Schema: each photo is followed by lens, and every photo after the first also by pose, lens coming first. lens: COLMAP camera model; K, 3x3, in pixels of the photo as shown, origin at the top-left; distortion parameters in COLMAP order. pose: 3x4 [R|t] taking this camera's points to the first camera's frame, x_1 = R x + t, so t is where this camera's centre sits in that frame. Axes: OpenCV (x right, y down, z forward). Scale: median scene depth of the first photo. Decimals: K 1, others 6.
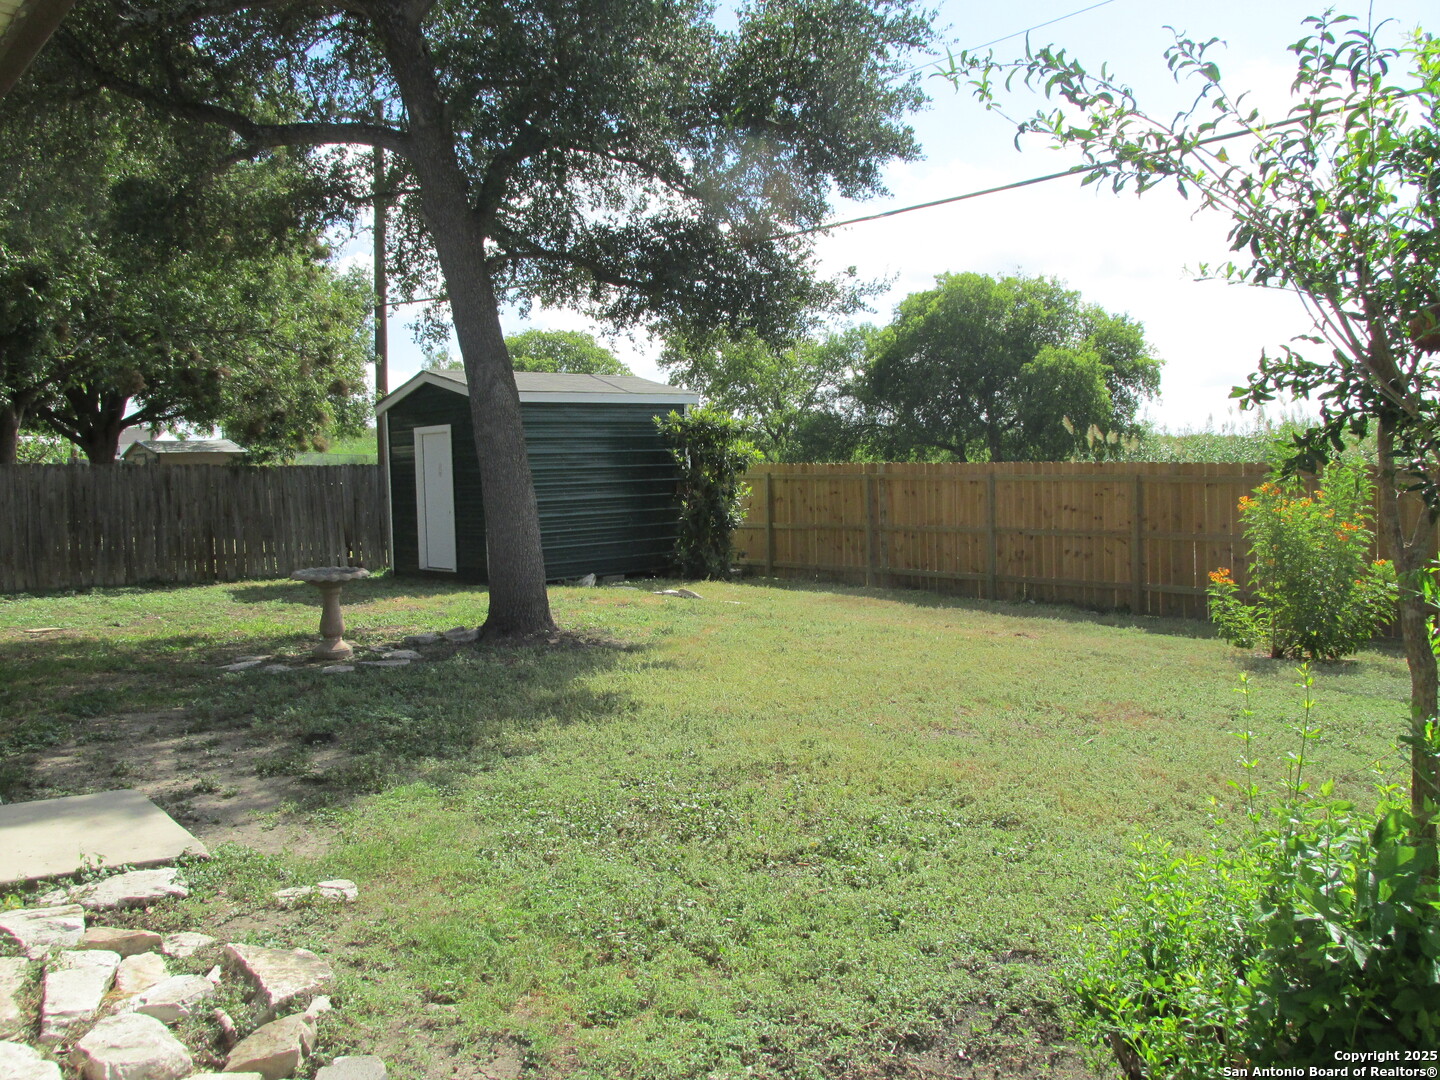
lens RADIAL K [[1129.4, 0, 720.0], [0, 1129.4, 540.0], [0, 0, 1]] dist [-0.045521, -0.001656]
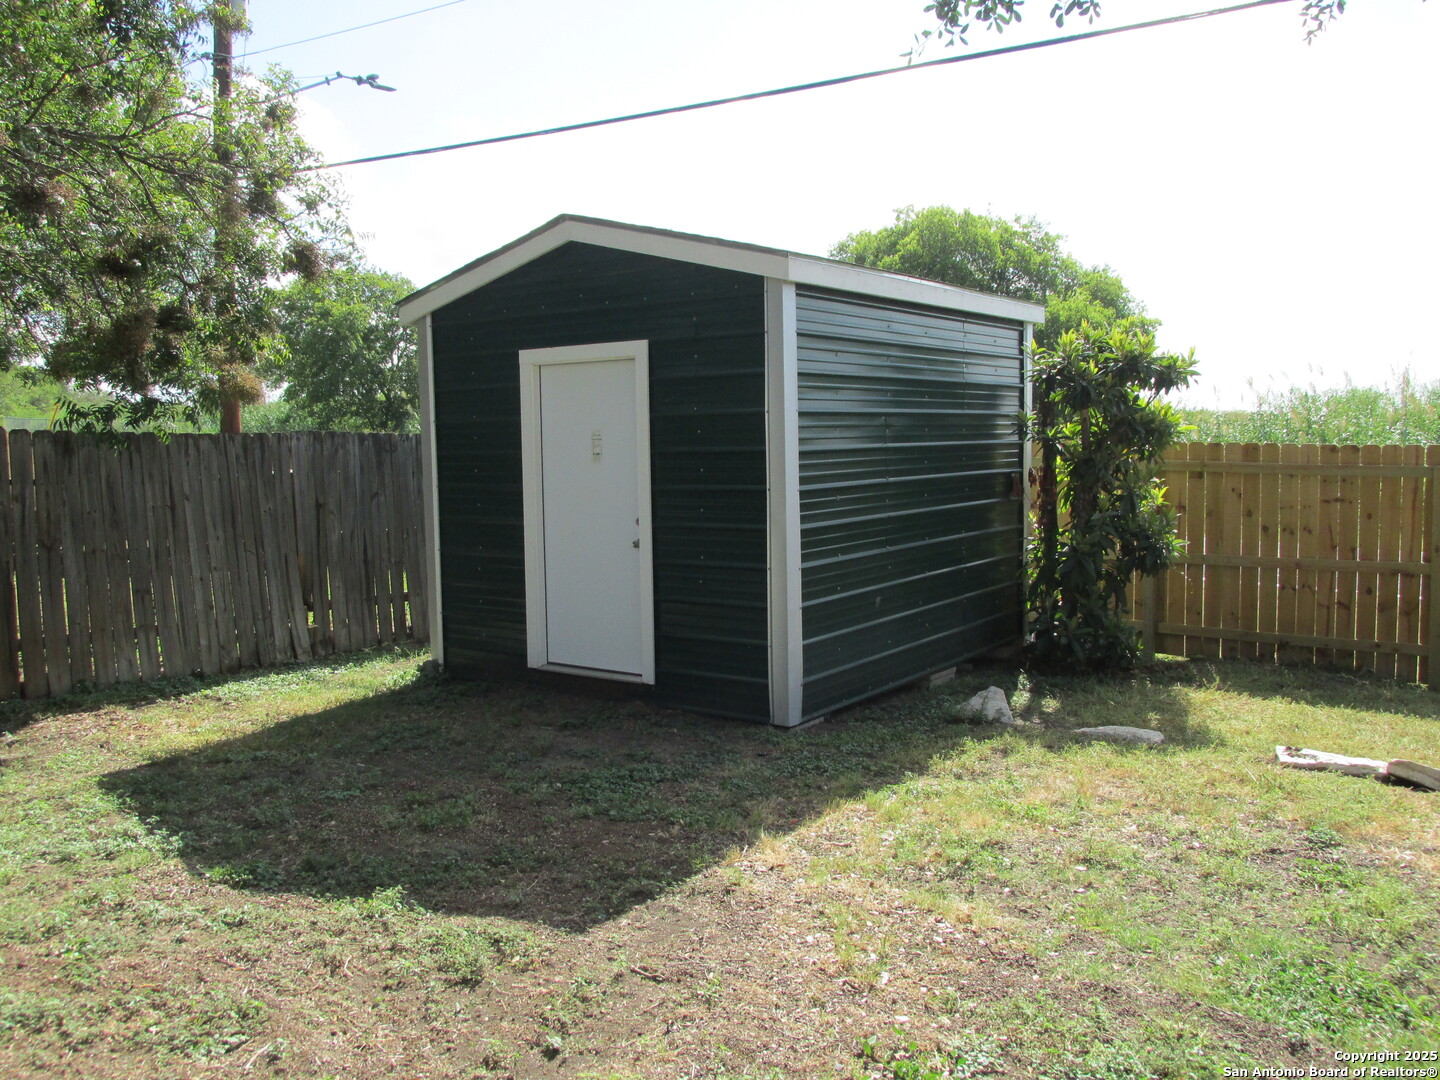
lens RADIAL K [[1129.4, 0, 720.0], [0, 1129.4, 540.0], [0, 0, 1]] dist [-0.045521, -0.001656]
pose [[0.977192, -0.010089, 0.212118, -0.280649], [0.004588, 0.999641, 0.026411, -0.035486], [-0.212308, -0.024836, 0.976887, 0.532099]]
